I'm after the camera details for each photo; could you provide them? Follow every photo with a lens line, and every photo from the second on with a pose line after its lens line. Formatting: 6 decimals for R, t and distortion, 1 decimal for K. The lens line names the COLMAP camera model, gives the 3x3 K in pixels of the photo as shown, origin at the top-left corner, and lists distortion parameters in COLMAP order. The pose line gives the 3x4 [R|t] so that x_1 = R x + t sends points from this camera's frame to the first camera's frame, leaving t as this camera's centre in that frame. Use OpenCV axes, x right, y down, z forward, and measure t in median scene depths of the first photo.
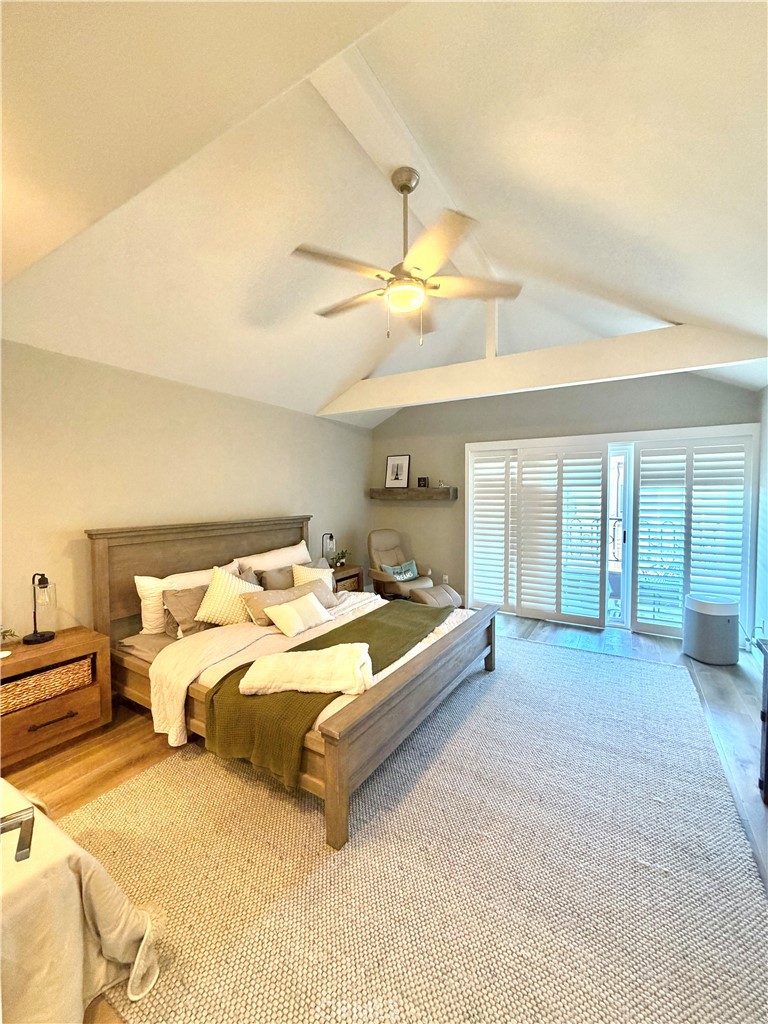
lens RADIAL K [[426.7, 0, 384.4], [0, 426.7, 513.4], [0, 0, 1]] dist [0.000077, 0.000307]
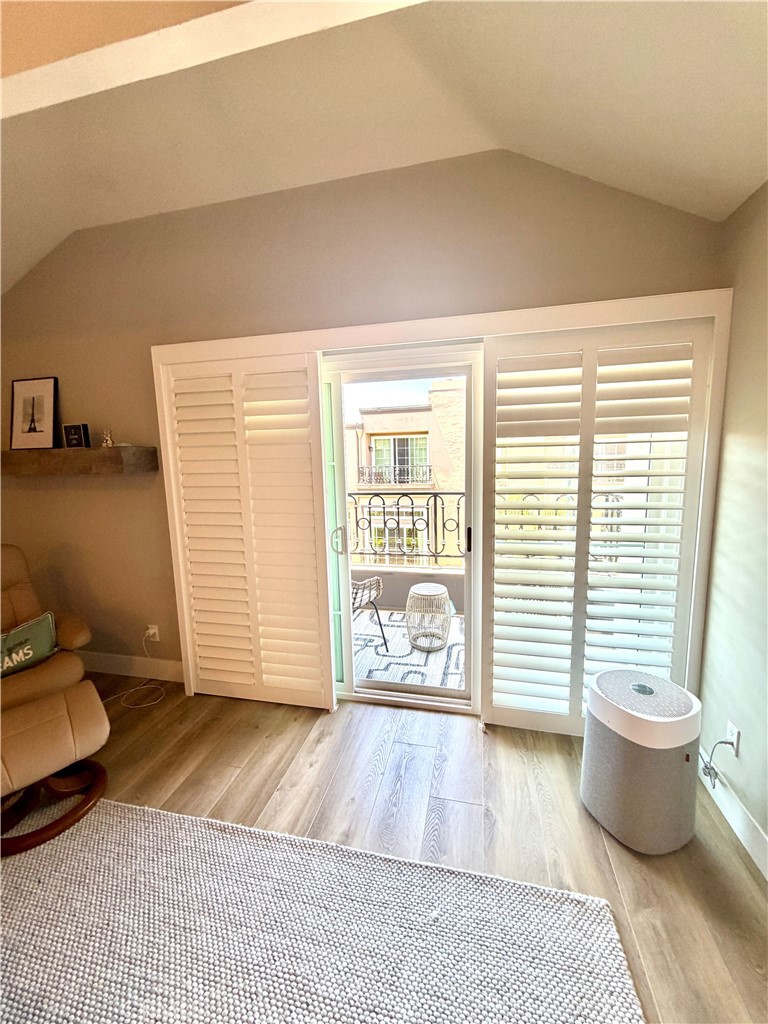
lens RADIAL K [[426.7, 0, 384.4], [0, 426.7, 513.4], [0, 0, 1]] dist [0.000077, 0.000307]
pose [[0.956718, -0.065197, 0.283618, 0.325264], [0.035709, 0.993517, 0.107929, -0.033655], [-0.288816, -0.093130, 0.952844, 0.550736]]
